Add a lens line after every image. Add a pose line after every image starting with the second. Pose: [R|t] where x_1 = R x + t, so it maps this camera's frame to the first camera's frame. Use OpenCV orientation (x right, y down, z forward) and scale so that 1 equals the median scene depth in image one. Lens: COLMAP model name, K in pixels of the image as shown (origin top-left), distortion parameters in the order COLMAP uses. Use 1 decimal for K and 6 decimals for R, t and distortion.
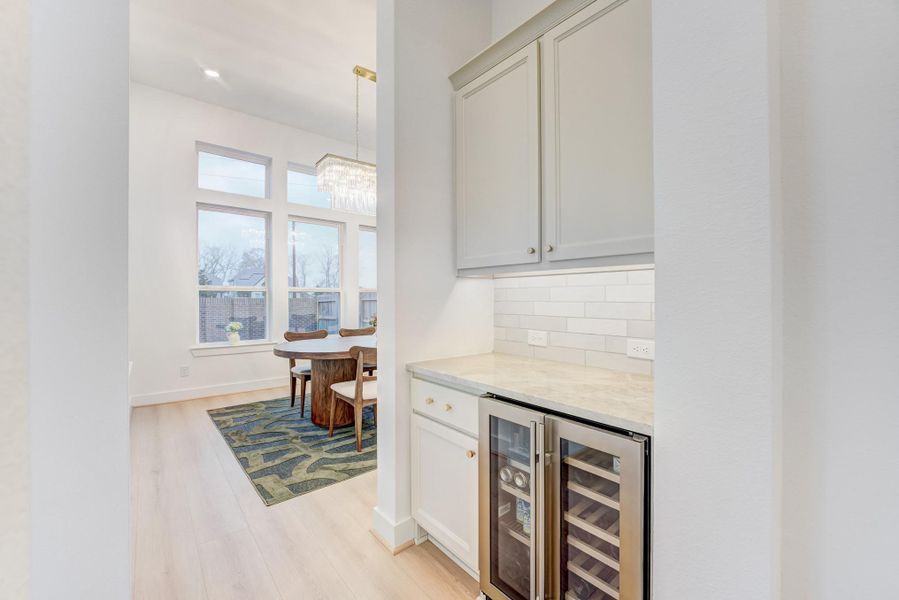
lens RADIAL K [[360.7, 0, 449.0], [0, 360.7, 303.7], [0, 0, 1]] dist [-0.014328, -0.000042]
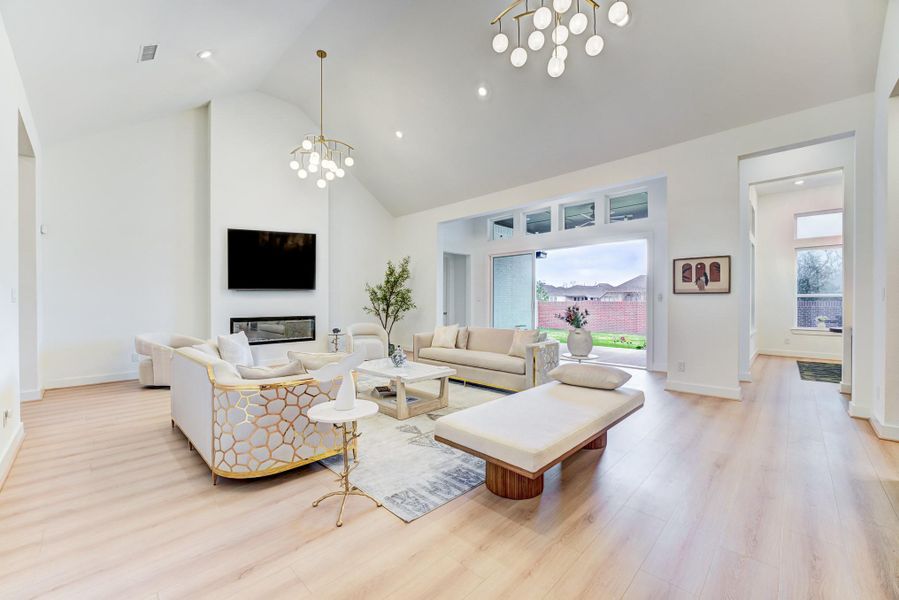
lens RADIAL K [[360.7, 0, 449.0], [0, 360.7, 303.7], [0, 0, 1]] dist [-0.014328, -0.000042]
pose [[0.103376, 0.003695, -0.994635, 0.907812], [-0.013837, 0.999902, 0.002276, 0.016947], [0.994546, 0.013527, 0.103417, -0.929740]]
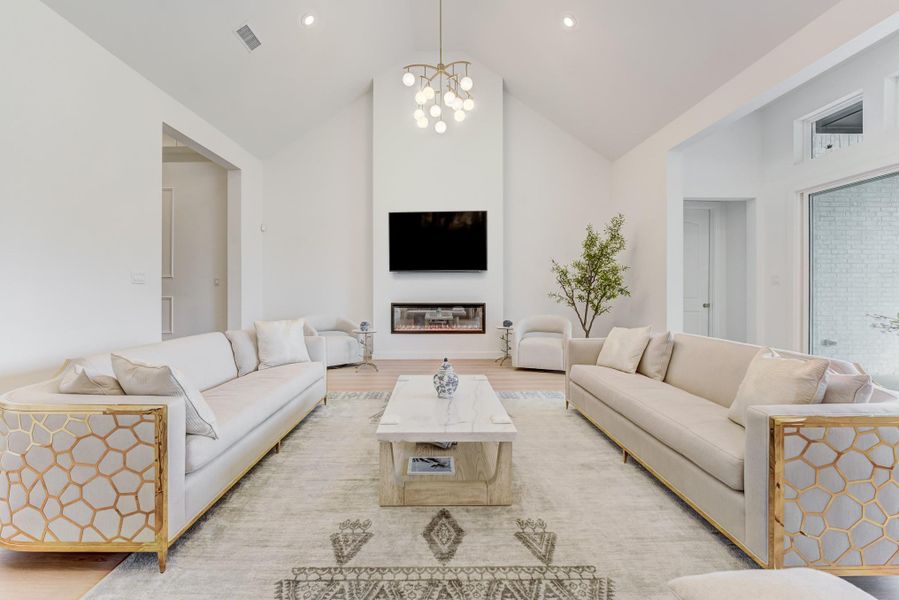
lens RADIAL K [[379.8, 0, 439.0], [0, 379.8, 288.4], [0, 0, 1]] dist [-0.010414, 0.000505]
pose [[-0.632203, -0.003831, -0.774794, 0.366370], [-0.011533, 0.999924, 0.004467, 0.026314], [0.774717, 0.011760, -0.632198, -0.605713]]
